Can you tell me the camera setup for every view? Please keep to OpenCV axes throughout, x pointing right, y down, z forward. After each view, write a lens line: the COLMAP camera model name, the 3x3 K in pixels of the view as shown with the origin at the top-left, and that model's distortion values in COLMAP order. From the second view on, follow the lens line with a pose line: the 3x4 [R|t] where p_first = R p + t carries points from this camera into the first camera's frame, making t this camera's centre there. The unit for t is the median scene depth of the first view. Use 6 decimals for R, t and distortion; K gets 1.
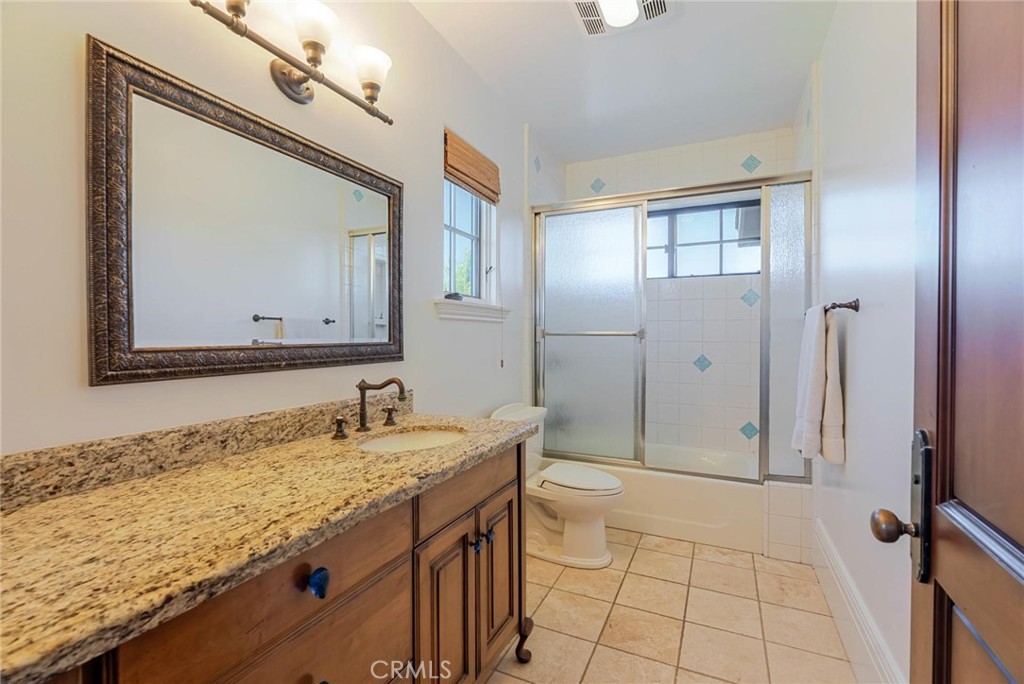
lens RADIAL K [[451.1, 0, 515.3], [0, 451.1, 342.7], [0, 0, 1]] dist [-0.001725, 0.000294]
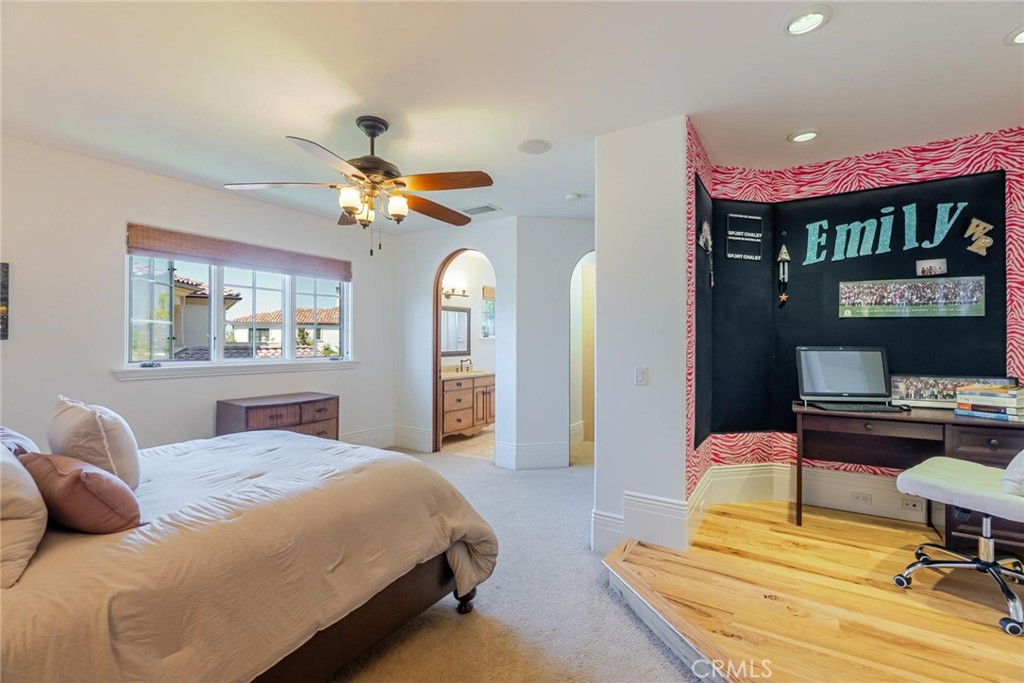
lens RADIAL K [[451.1, 0, 513.0], [0, 451.1, 340.9], [0, 0, 1]] dist [-0.001725, 0.000294]
pose [[0.990254, 0.000980, -0.139266, 0.765936], [-0.003092, 0.999883, -0.014949, -0.034903], [0.139236, 0.015234, 0.990142, -3.283828]]
